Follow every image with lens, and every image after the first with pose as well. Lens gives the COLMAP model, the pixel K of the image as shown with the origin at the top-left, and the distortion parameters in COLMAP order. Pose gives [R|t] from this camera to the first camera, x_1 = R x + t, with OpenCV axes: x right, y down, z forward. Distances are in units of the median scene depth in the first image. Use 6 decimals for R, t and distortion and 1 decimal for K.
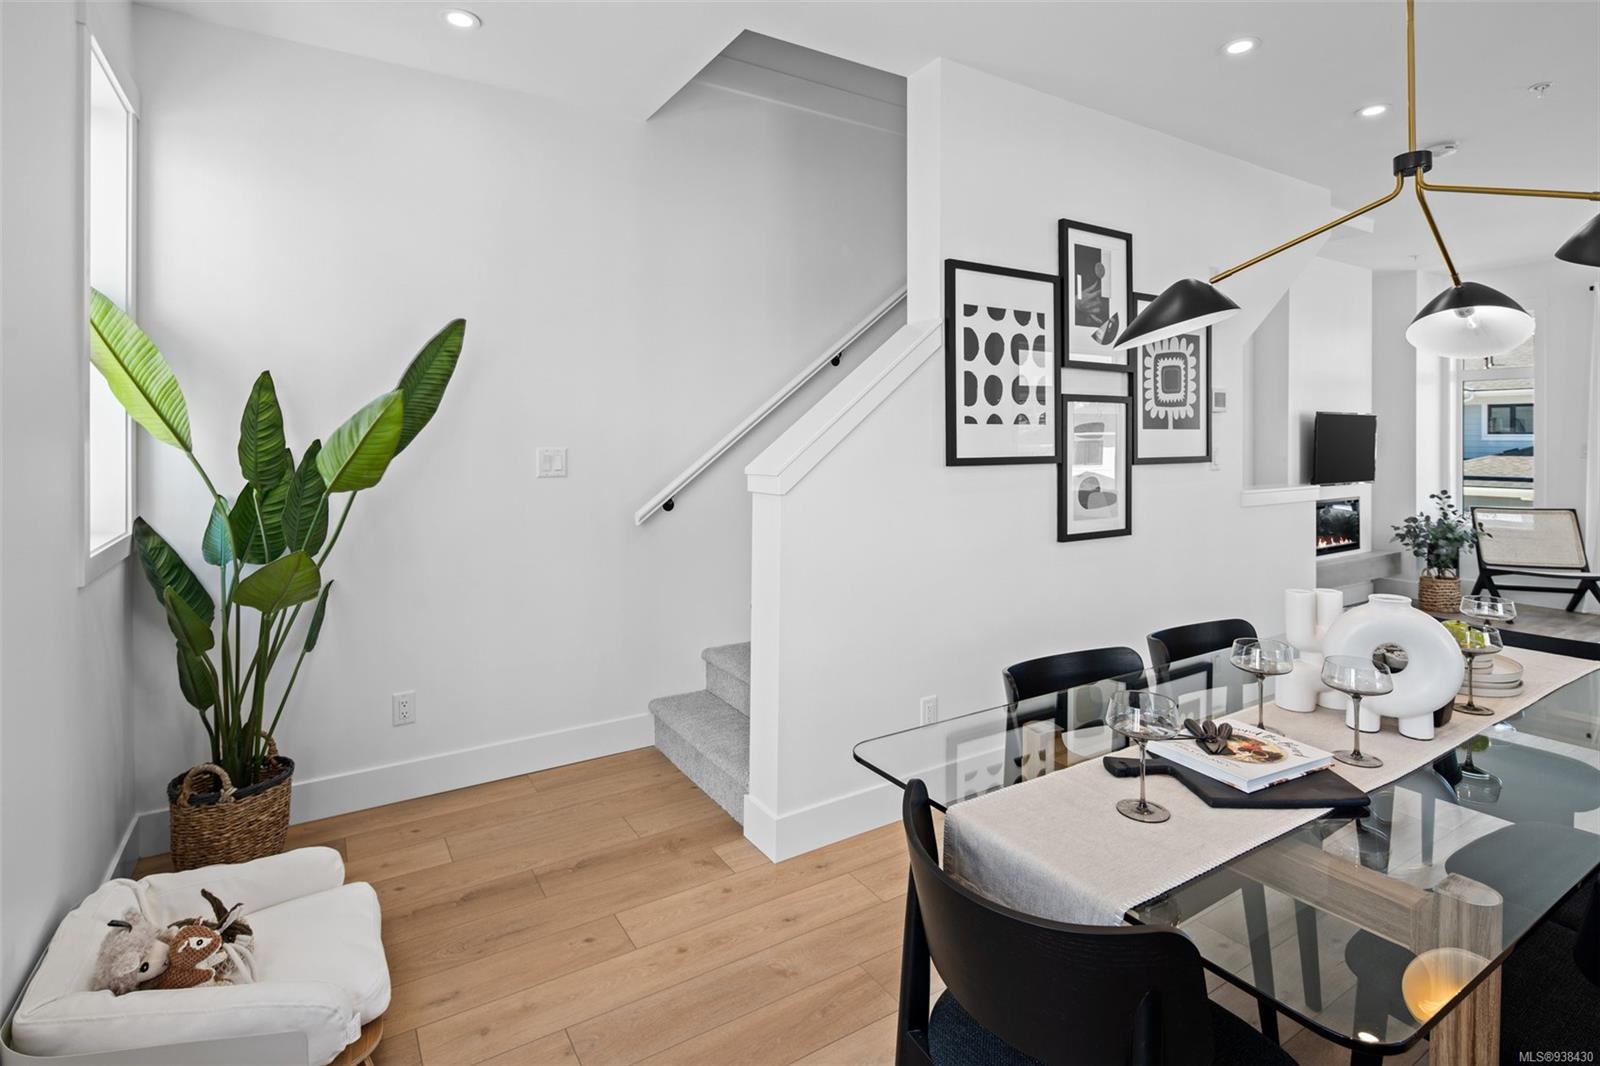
lens RADIAL K [[787.0, 0, 796.0], [0, 787.0, 436.8], [0, 0, 1]] dist [0.002598, -0.001437]
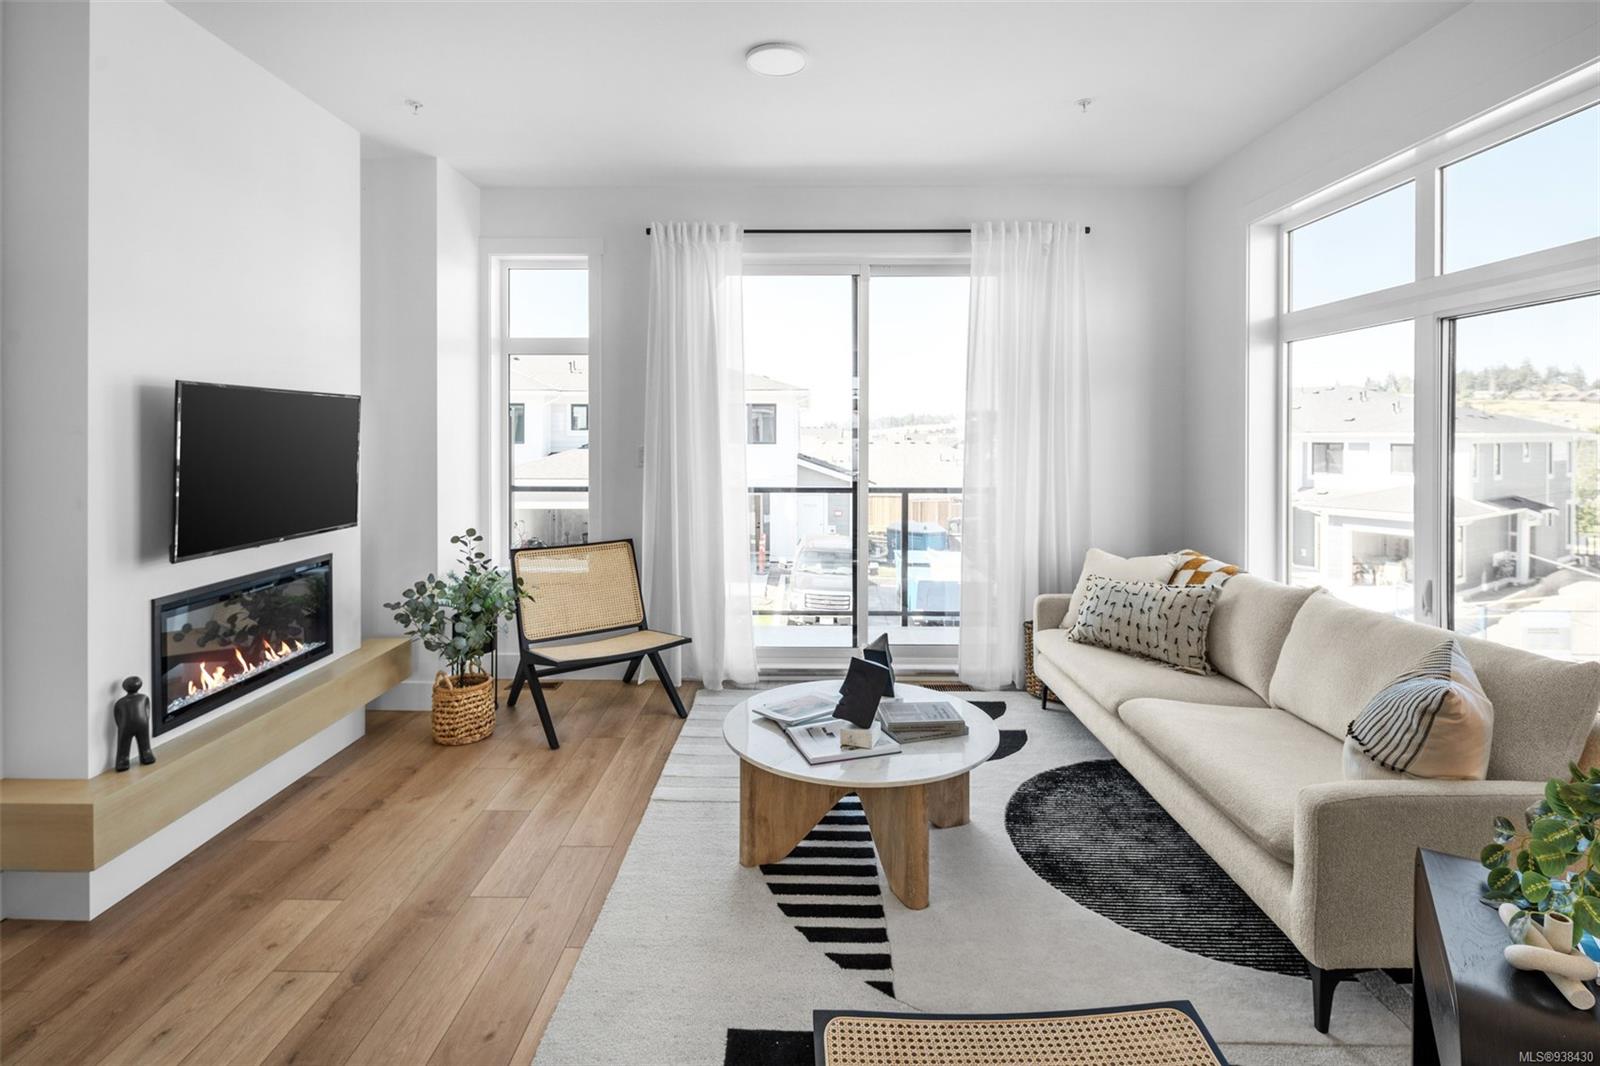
lens RADIAL K [[784.8, 0, 802.1], [0, 784.8, 442.0], [0, 0, 1]] dist [0.003069, -0.004486]
pose [[0.541649, -0.009961, 0.840546, 0.980838], [-0.001371, 0.999918, 0.012732, -0.010757], [-0.840604, -0.008049, 0.541591, 1.002094]]
